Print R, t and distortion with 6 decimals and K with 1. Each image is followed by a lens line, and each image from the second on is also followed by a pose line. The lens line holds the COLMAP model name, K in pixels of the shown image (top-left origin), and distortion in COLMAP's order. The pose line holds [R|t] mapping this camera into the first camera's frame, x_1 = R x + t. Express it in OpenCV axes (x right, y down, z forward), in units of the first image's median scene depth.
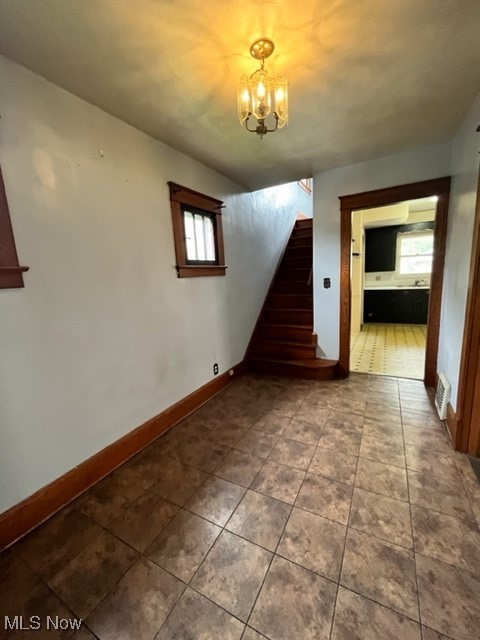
lens RADIAL K [[262.5, 0, 241.2], [0, 262.5, 321.8], [0, 0, 1]] dist [-0.000421, 0.000247]
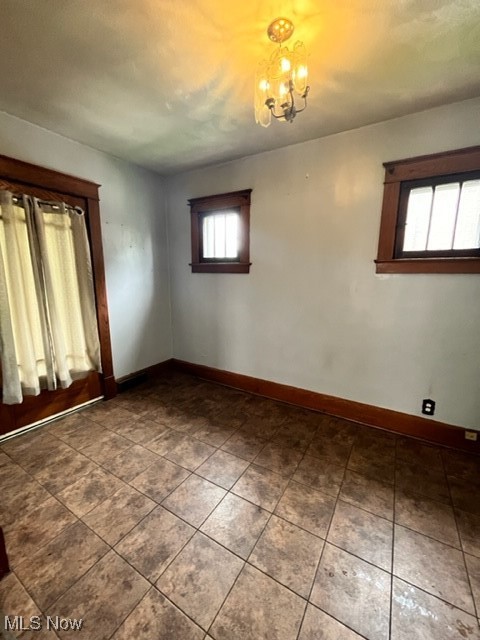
lens RADIAL K [[262.5, 0, 241.2], [0, 262.5, 321.8], [0, 0, 1]] dist [-0.000421, 0.000247]
pose [[-0.045077, 0.232833, -0.971472, 0.912261], [-0.180065, 0.954639, 0.237154, -0.185362], [0.982621, 0.185618, -0.001107, 0.784233]]
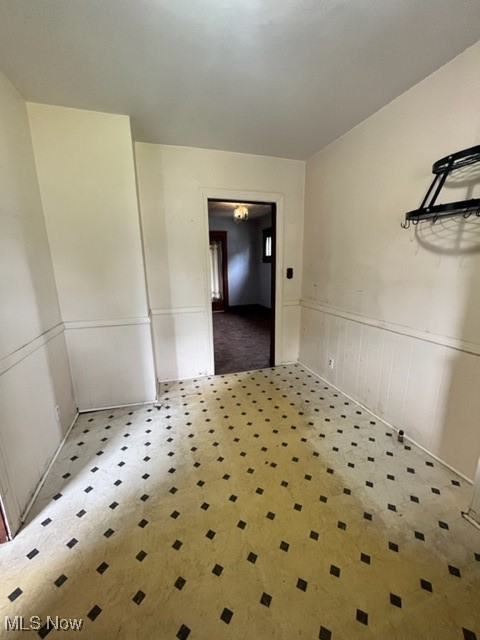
lens RADIAL K [[262.5, 0, 241.2], [0, 262.5, 321.8], [0, 0, 1]] dist [-0.000421, 0.000247]
pose [[-0.690600, 0.215945, -0.690246, 2.211472], [-0.078483, 0.926372, 0.368341, -0.616117], [0.718966, 0.308549, -0.622805, 2.832024]]
